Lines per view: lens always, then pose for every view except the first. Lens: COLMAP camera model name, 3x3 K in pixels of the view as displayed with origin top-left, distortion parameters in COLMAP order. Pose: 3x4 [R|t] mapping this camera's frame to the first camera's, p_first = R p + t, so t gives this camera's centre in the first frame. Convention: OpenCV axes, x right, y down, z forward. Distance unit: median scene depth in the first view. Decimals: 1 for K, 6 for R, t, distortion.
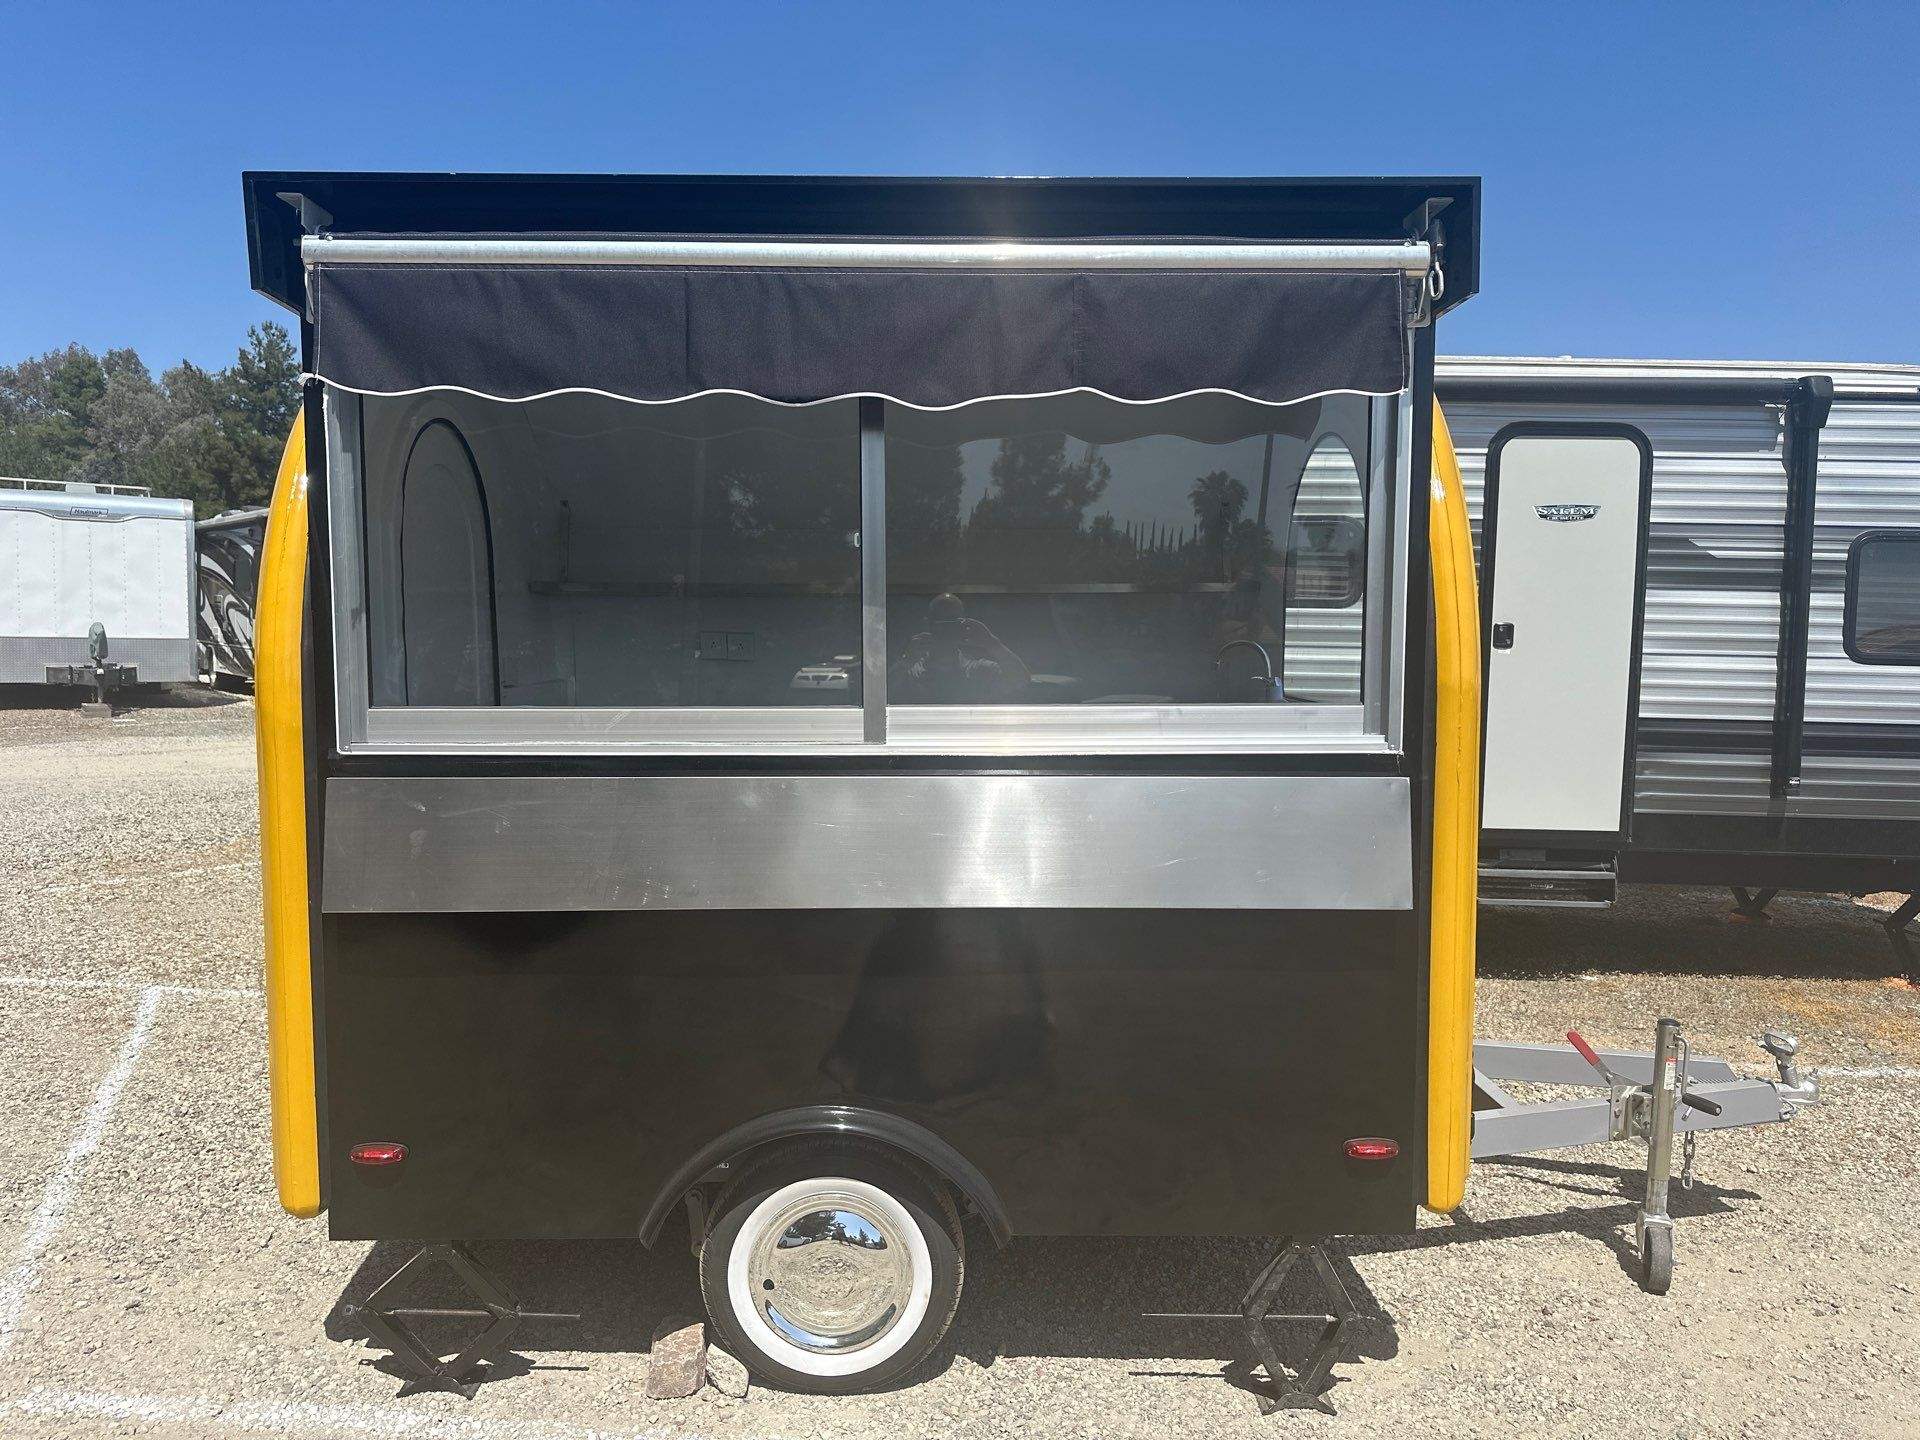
lens RADIAL K [[1358.8, 0, 958.4], [0, 1358.8, 726.0], [0, 0, 1]] dist [-0.000293, -0.004658]
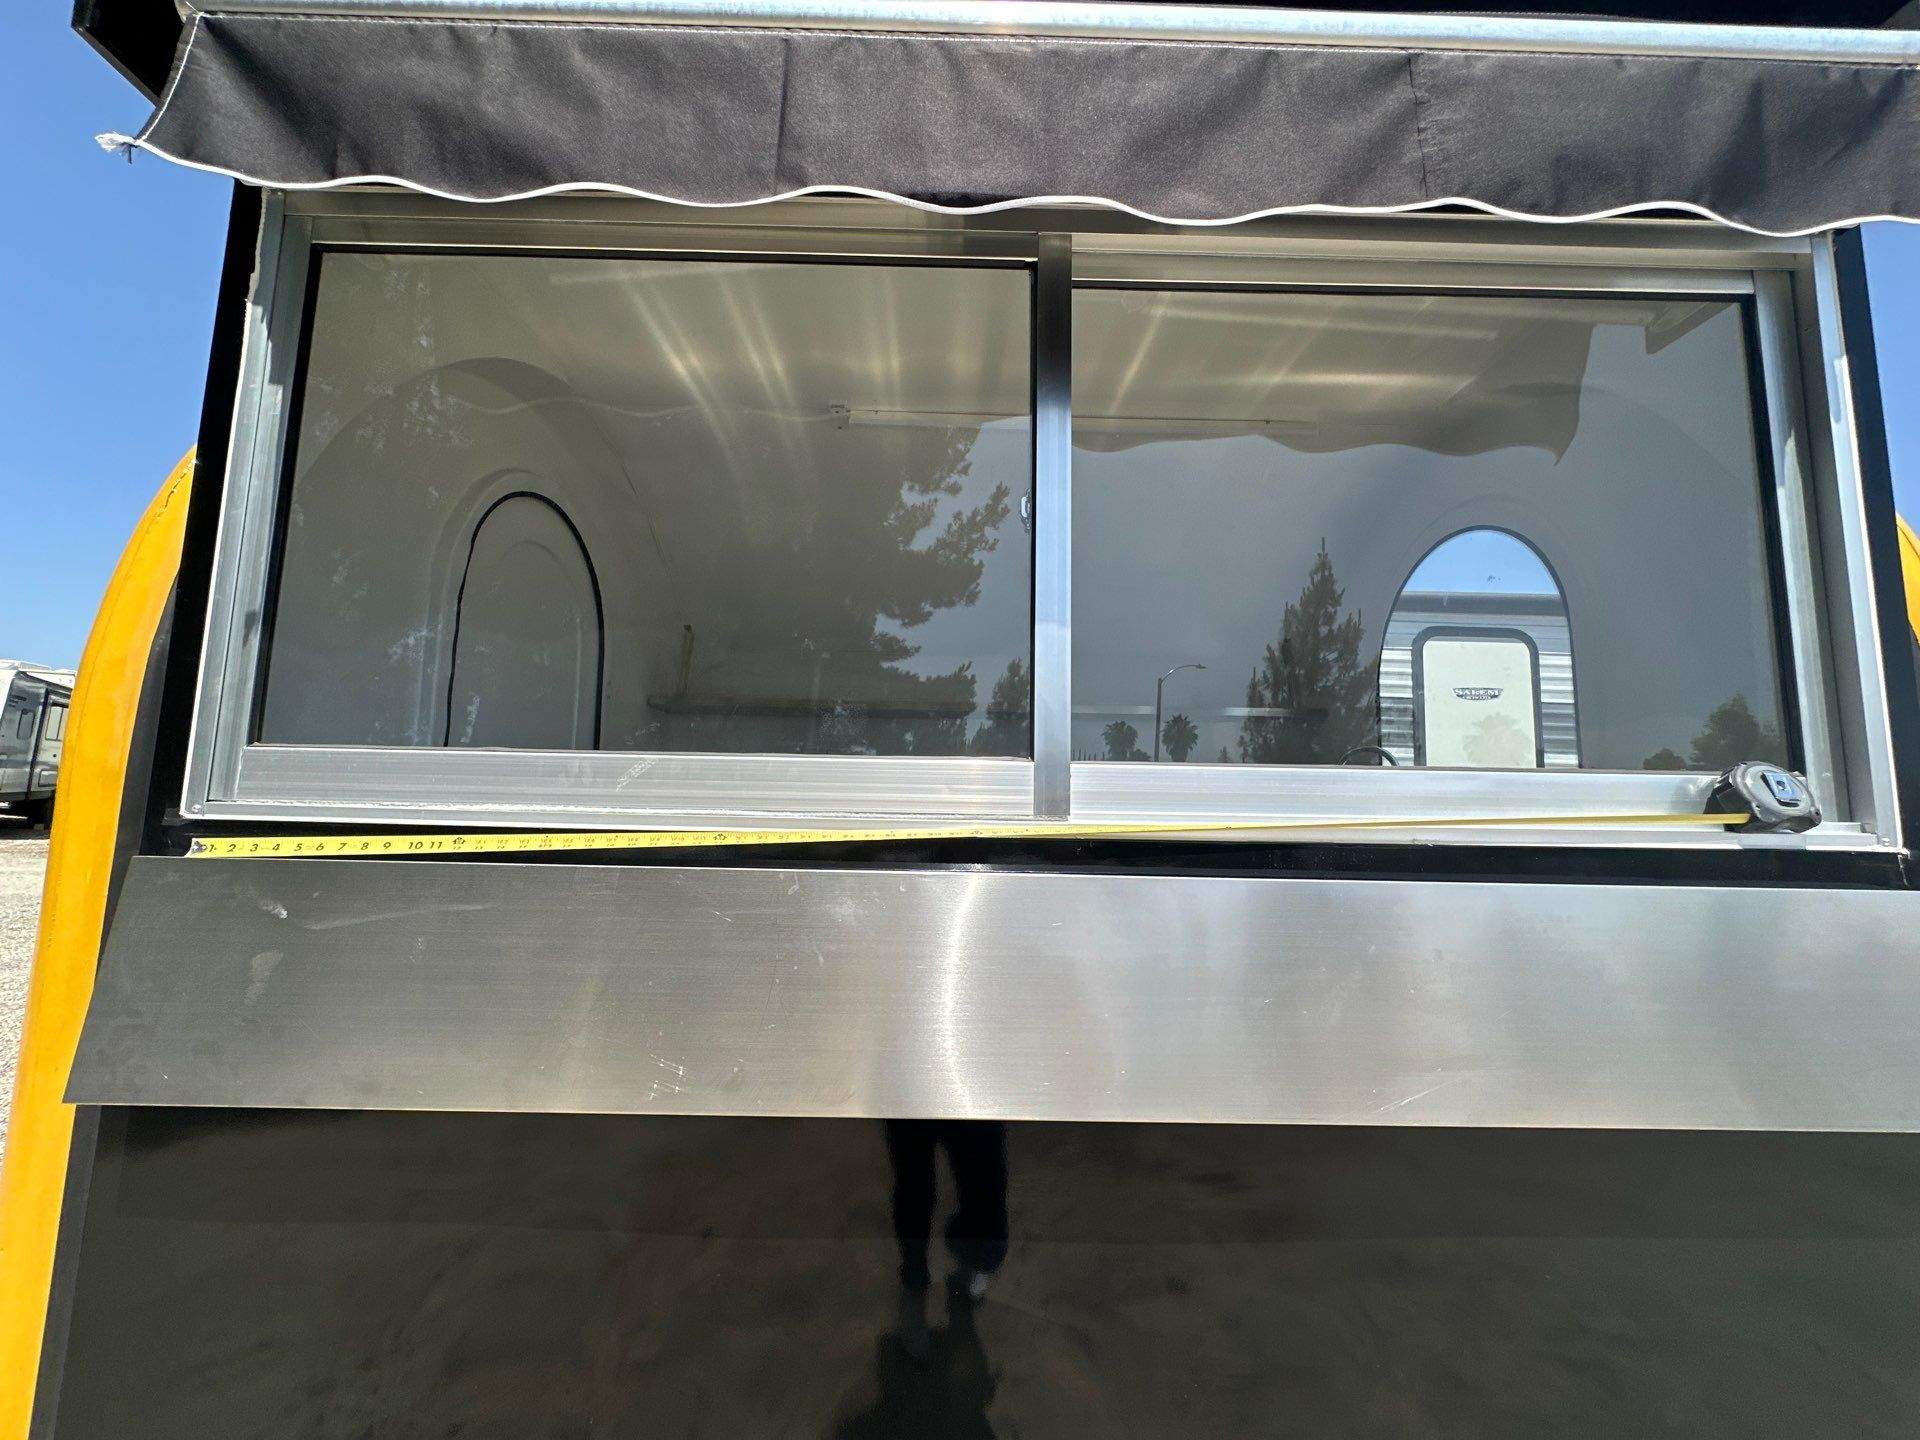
lens RADIAL K [[750.2, 0, 960.0], [0, 750.2, 720.0], [0, 0, 1]] dist [0.010114, -0.008822]
pose [[0.999807, 0.019504, -0.002420, -0.084683], [-0.019608, 0.981449, -0.190720, 0.027986], [-0.001345, 0.190731, 0.981641, 0.532884]]
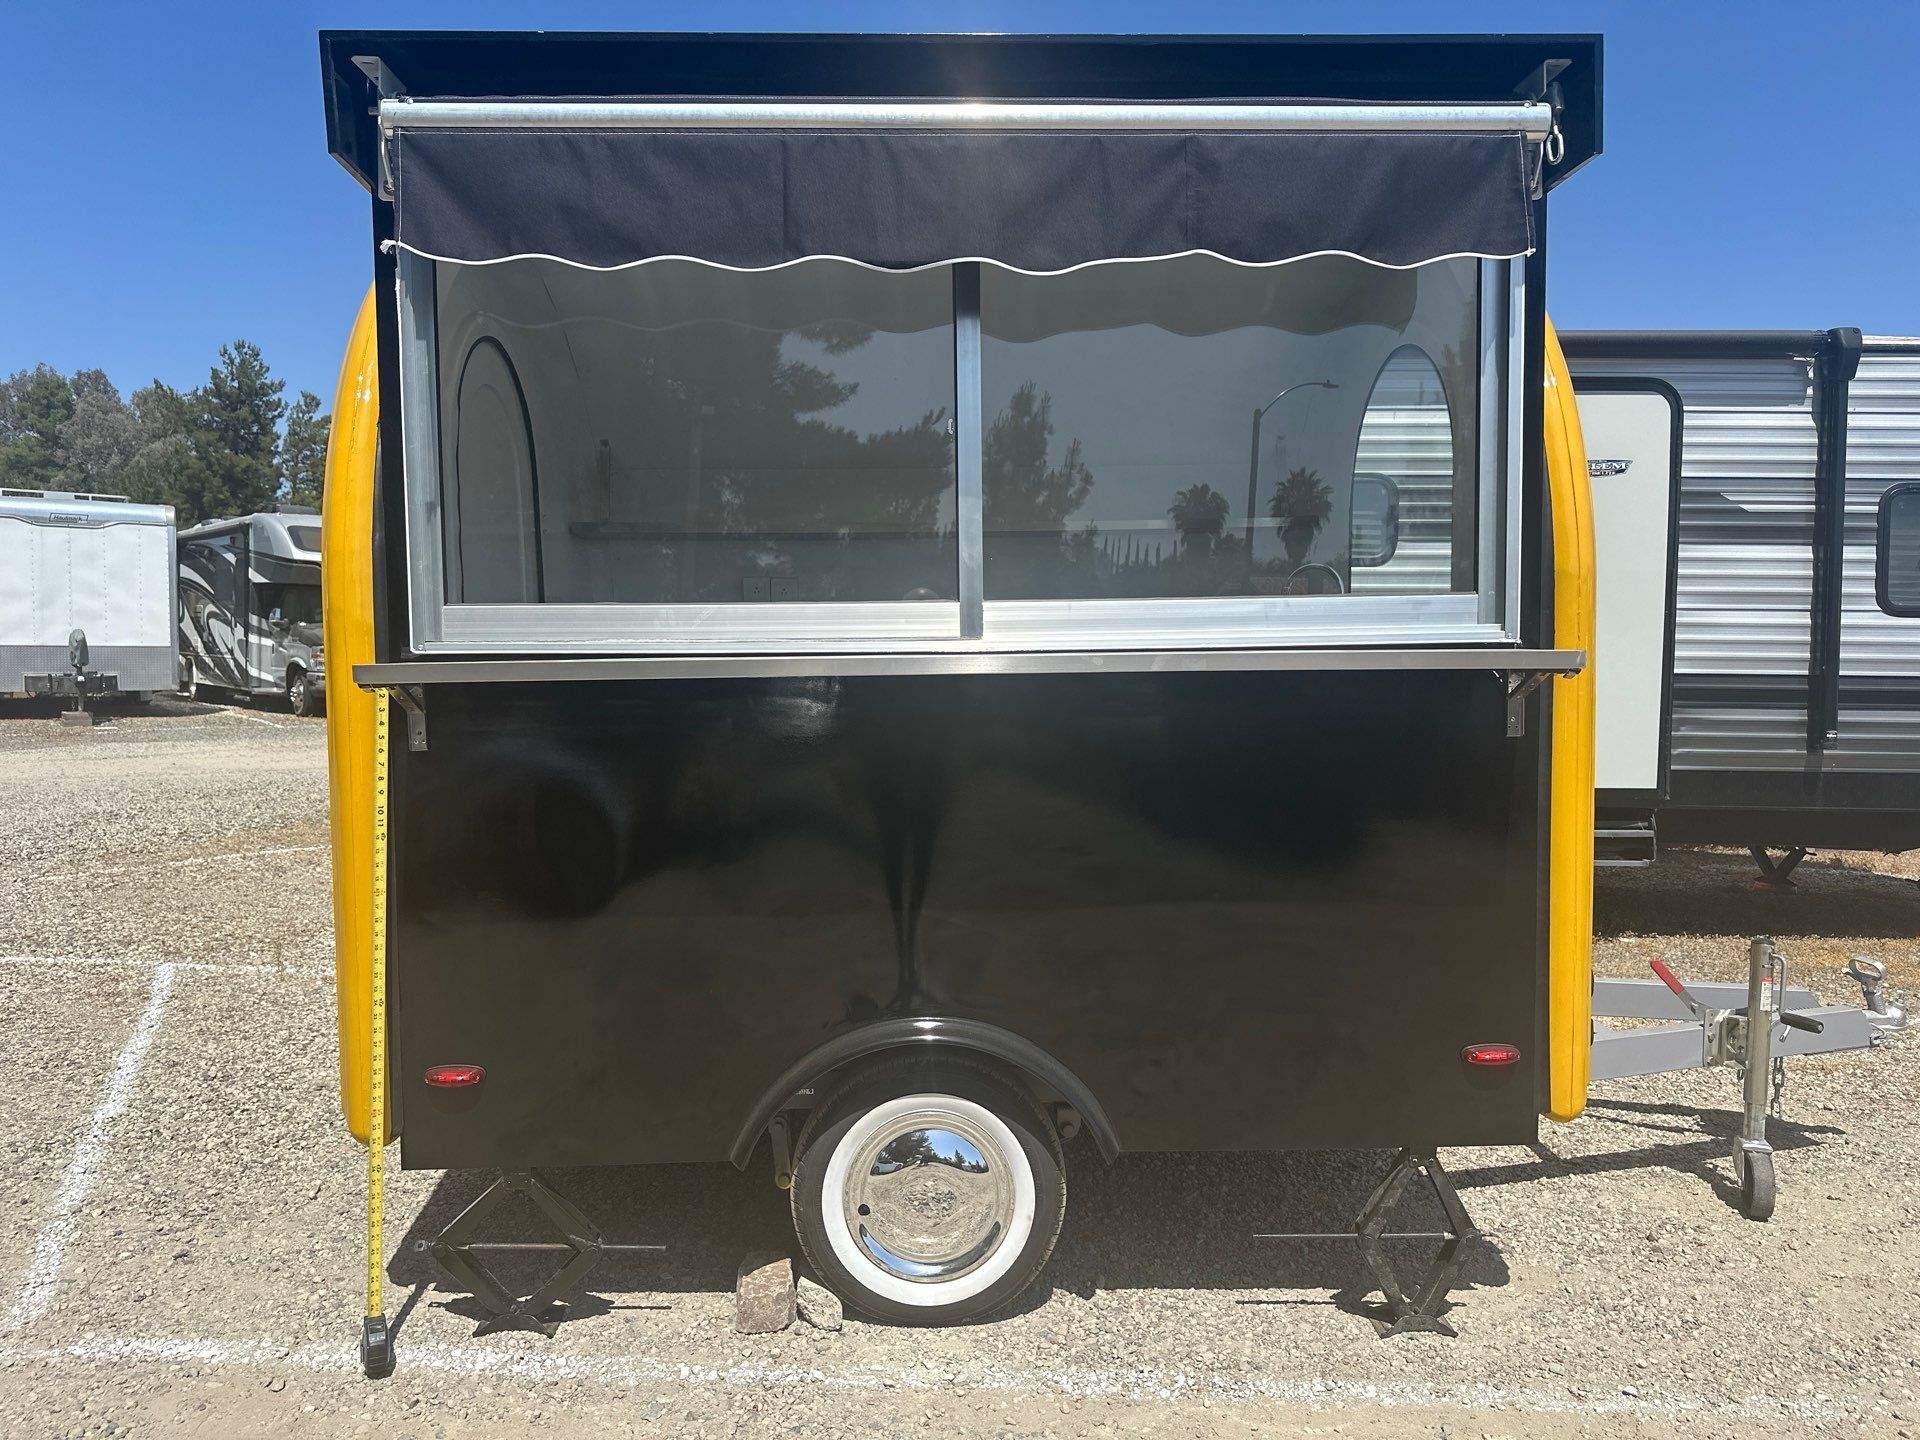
lens RADIAL K [[1359.7, 0, 960.0], [0, 1359.7, 720.0], [0, 0, 1]] dist [-0.000610, -0.004674]
pose [[0.999748, -0.011931, 0.019040, -0.072741], [0.012281, 0.999755, -0.018393, 0.072006], [-0.018816, 0.018622, 0.999650, 0.032897]]
